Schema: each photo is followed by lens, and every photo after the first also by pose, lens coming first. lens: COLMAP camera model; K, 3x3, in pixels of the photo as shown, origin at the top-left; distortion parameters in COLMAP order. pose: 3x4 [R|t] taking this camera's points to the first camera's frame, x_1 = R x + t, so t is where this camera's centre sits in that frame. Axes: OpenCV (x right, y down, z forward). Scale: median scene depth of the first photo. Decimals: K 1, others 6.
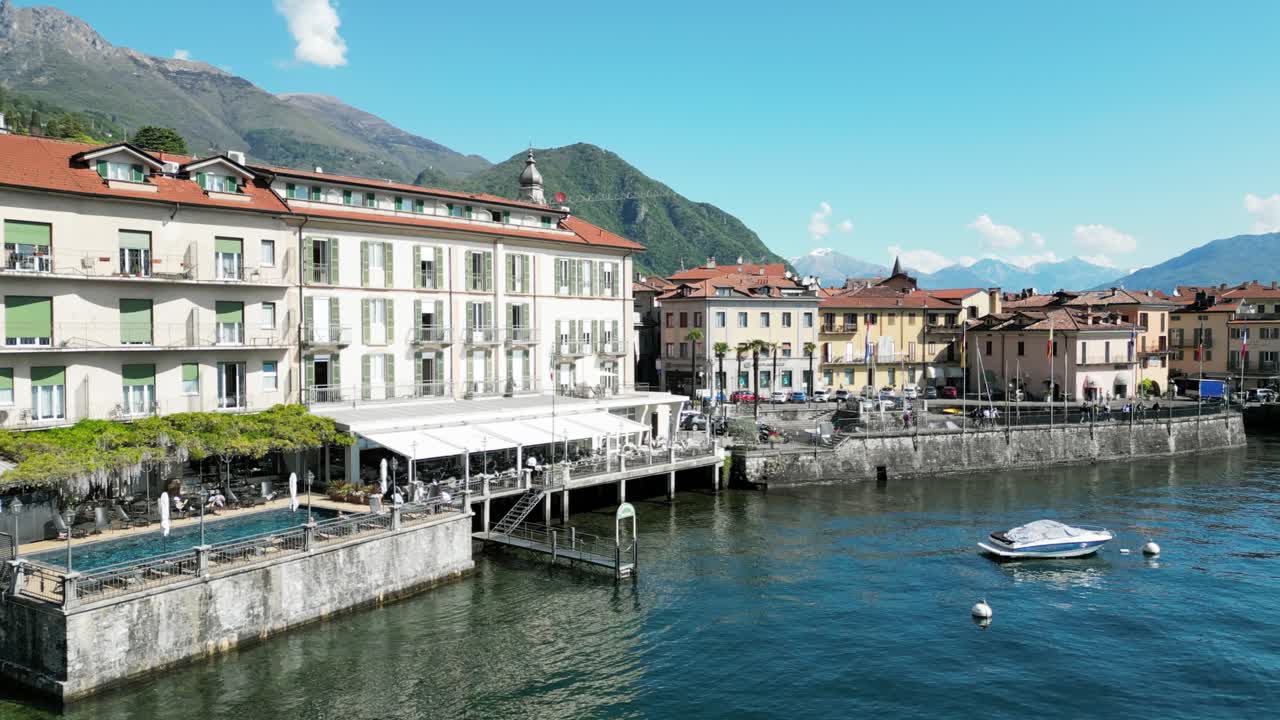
lens RADIAL K [[961.8, 0, 628.7], [0, 961.8, 354.0], [0, 0, 1]] dist [0.084300, -0.025049]
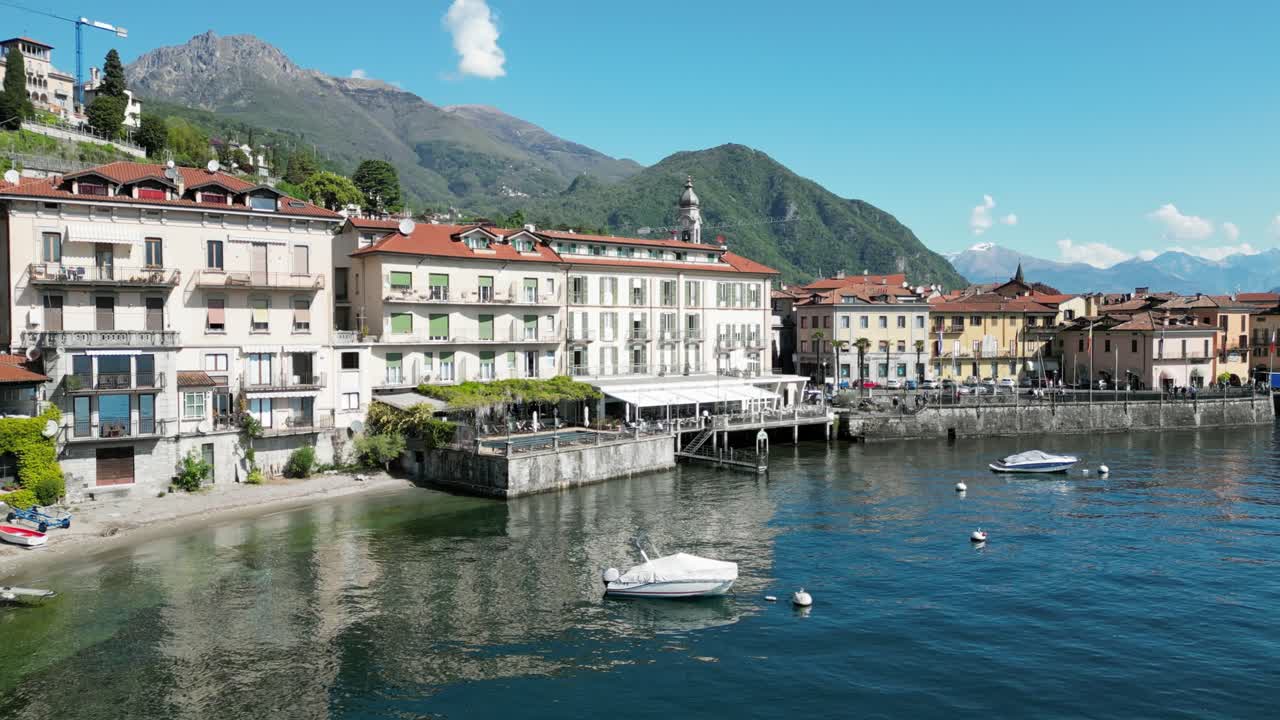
lens RADIAL K [[961.8, 0, 640.1], [0, 961.8, 349.7], [0, 0, 1]] dist [0.084300, -0.025049]
pose [[0.989985, 0.001992, -0.141159, 0.012293], [-0.002506, 0.999991, -0.003458, 0.007111], [0.141150, 0.003777, 0.989981, -0.385372]]
